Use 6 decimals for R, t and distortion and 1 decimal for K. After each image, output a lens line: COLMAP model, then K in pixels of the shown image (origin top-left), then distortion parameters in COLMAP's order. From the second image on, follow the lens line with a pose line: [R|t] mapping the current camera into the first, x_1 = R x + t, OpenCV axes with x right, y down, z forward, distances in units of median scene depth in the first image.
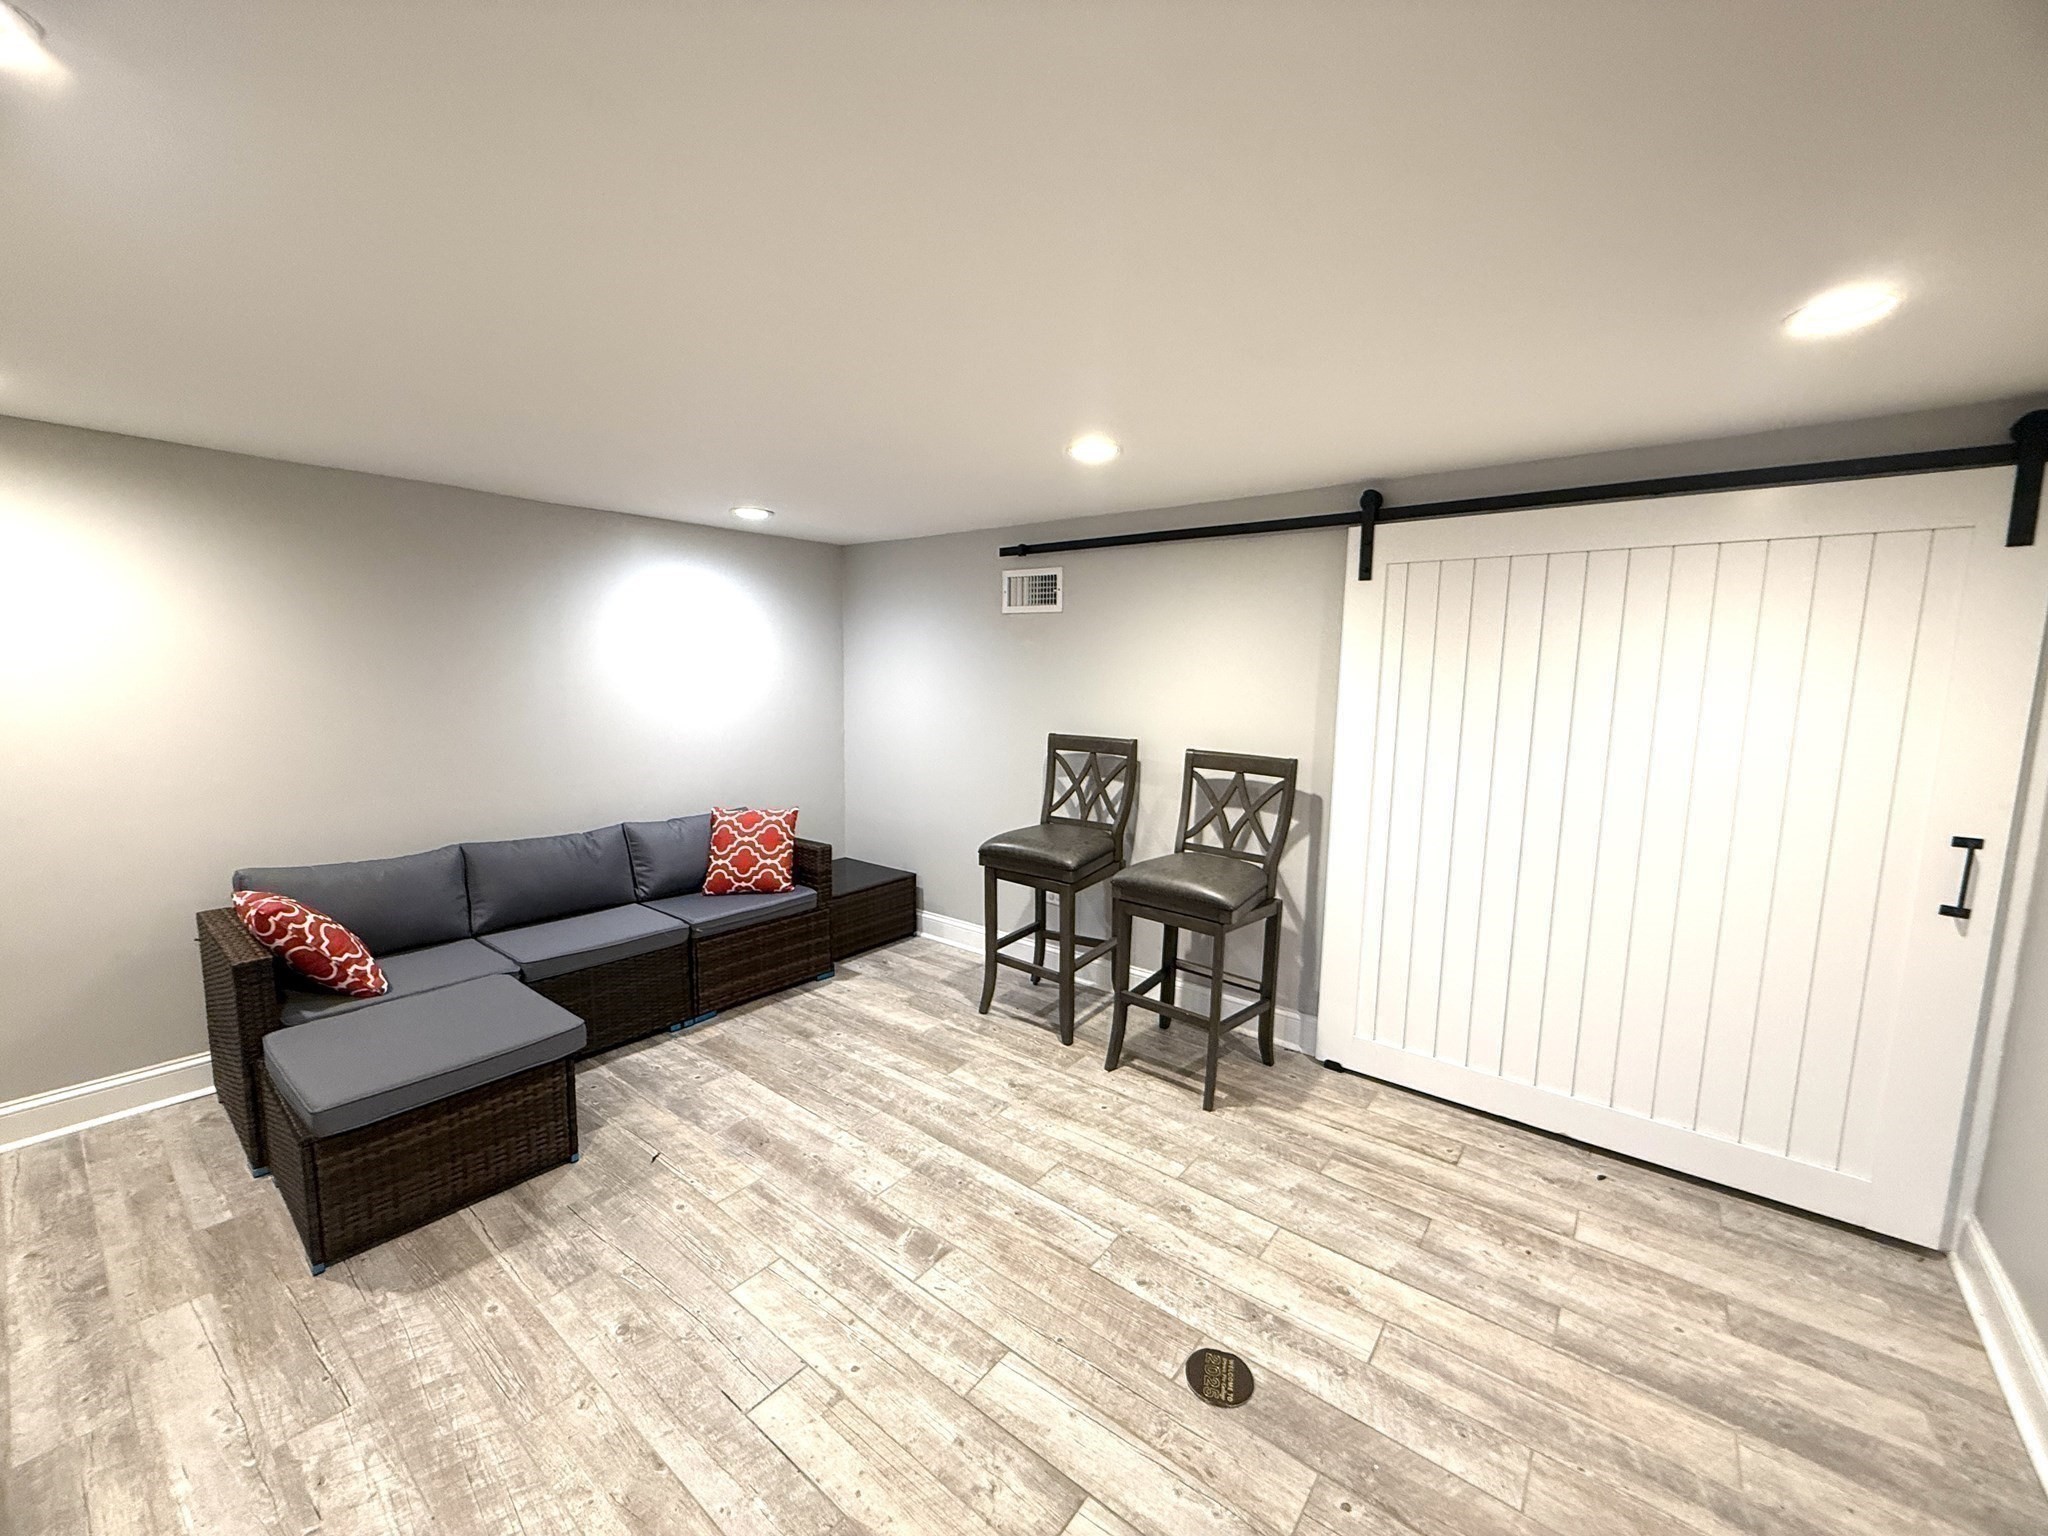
lens RADIAL K [[815.6, 0, 1019.5], [0, 815.6, 767.1], [0, 0, 1]] dist [0.002026, -0.000125]
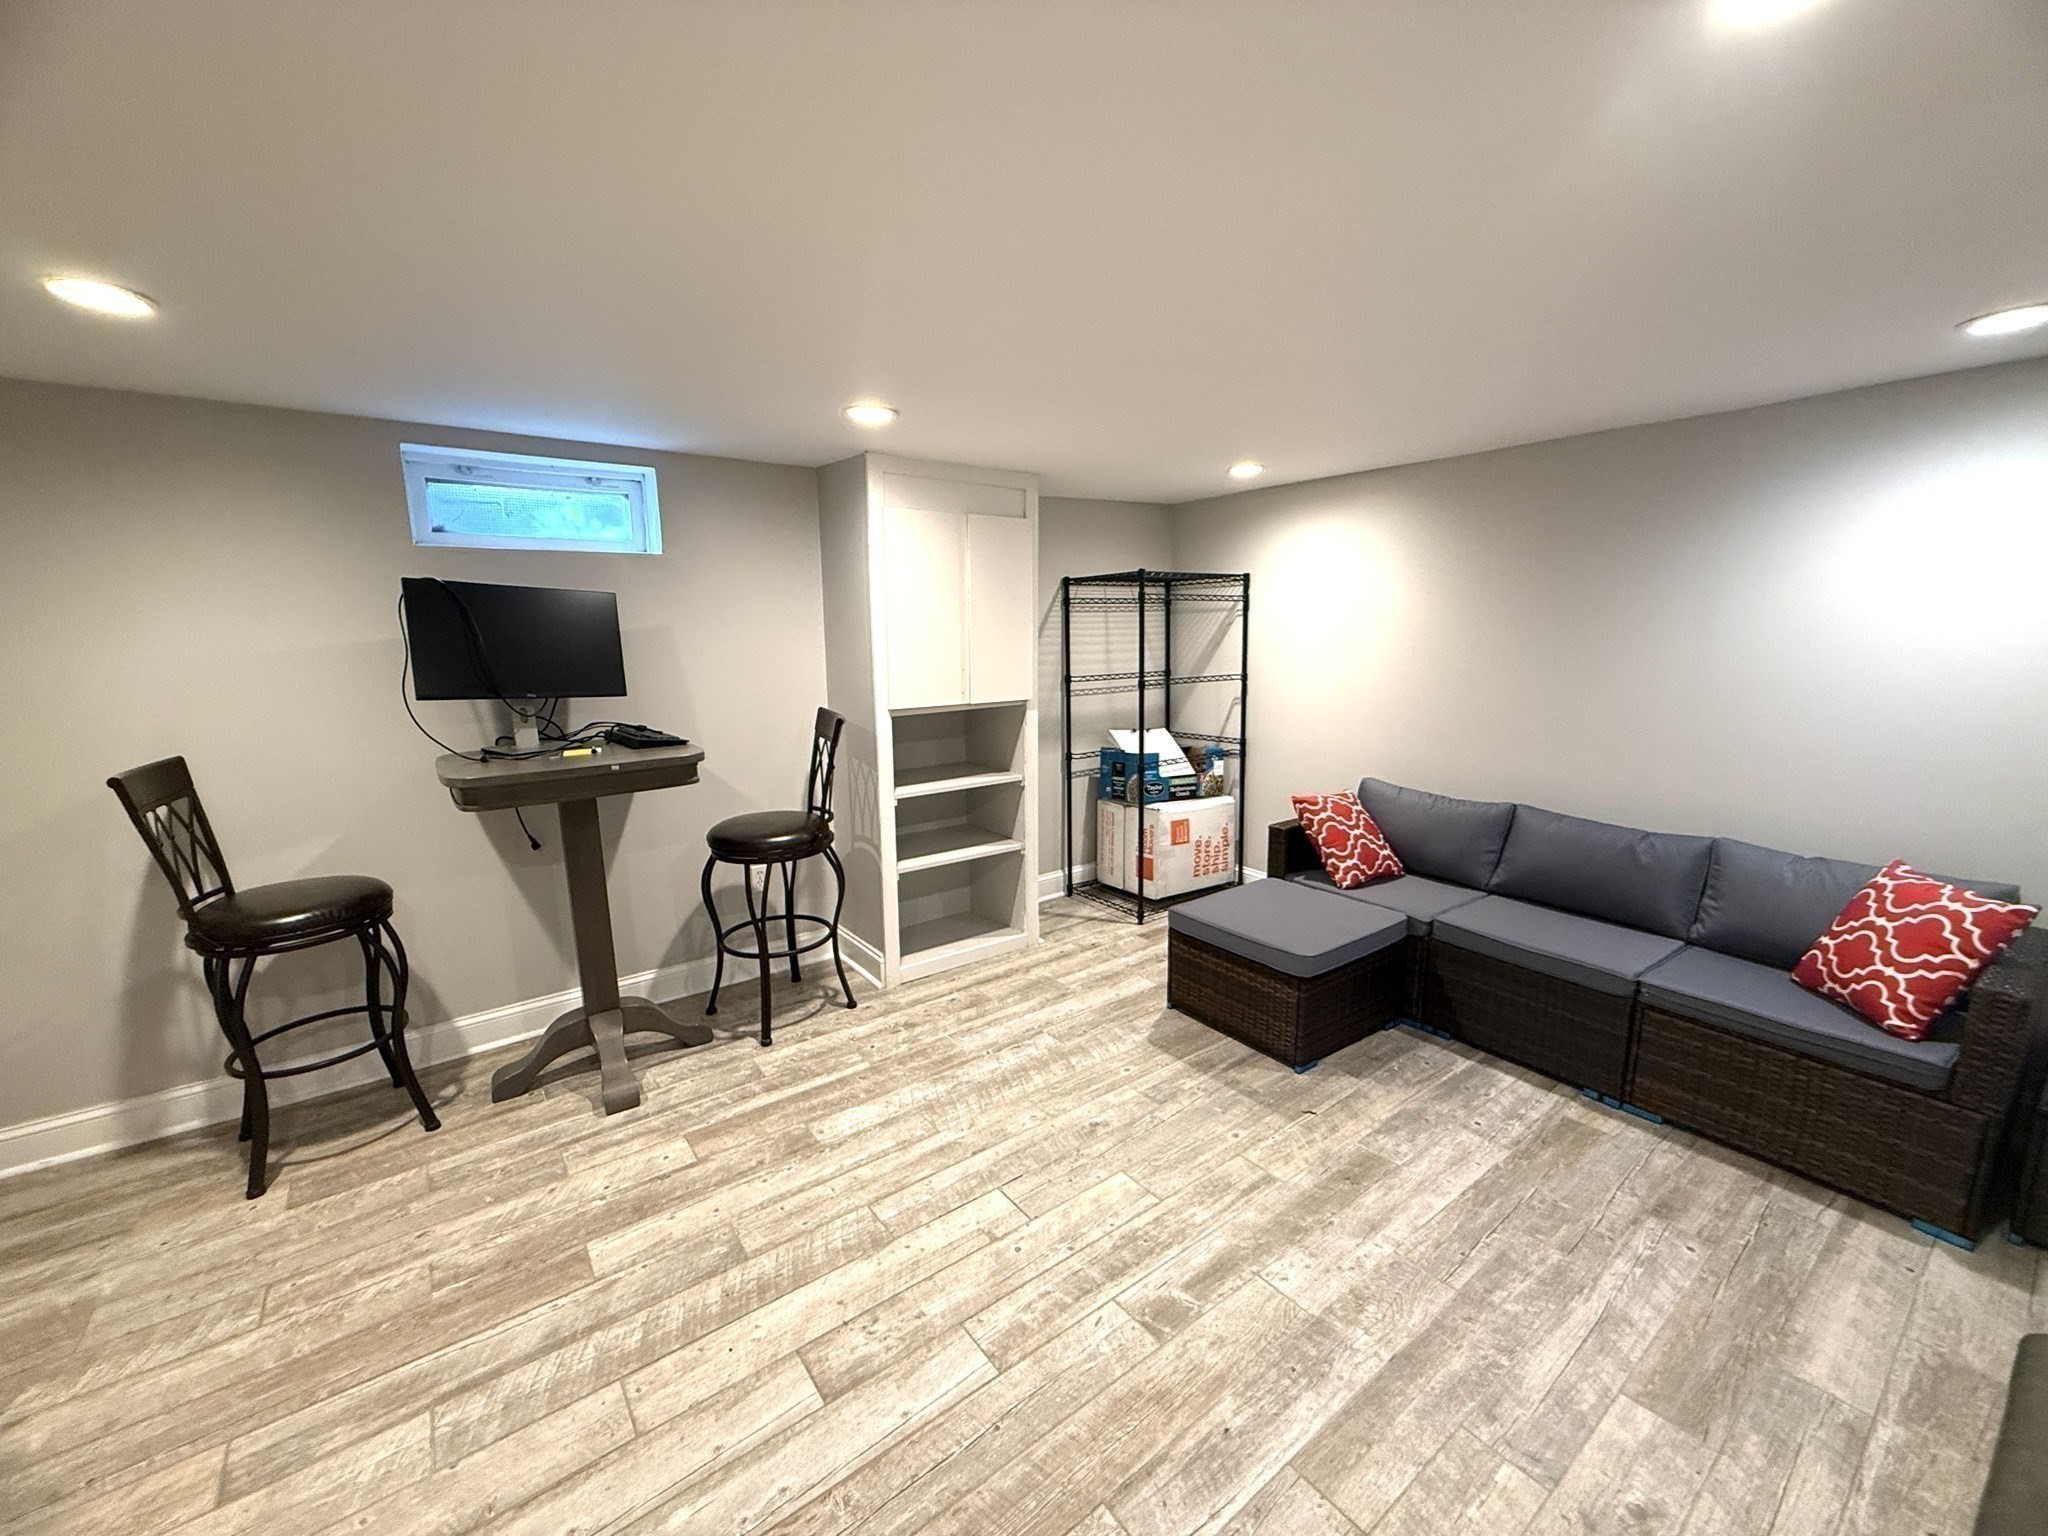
lens RADIAL K [[815.6, 0, 1023.1], [0, 815.6, 766.2], [0, 0, 1]] dist [0.002026, -0.000125]
pose [[-0.259242, 0.153740, -0.953498, 0.636590], [-0.108755, 0.976323, 0.186989, -0.109411], [0.959670, 0.152173, -0.236384, 0.960443]]
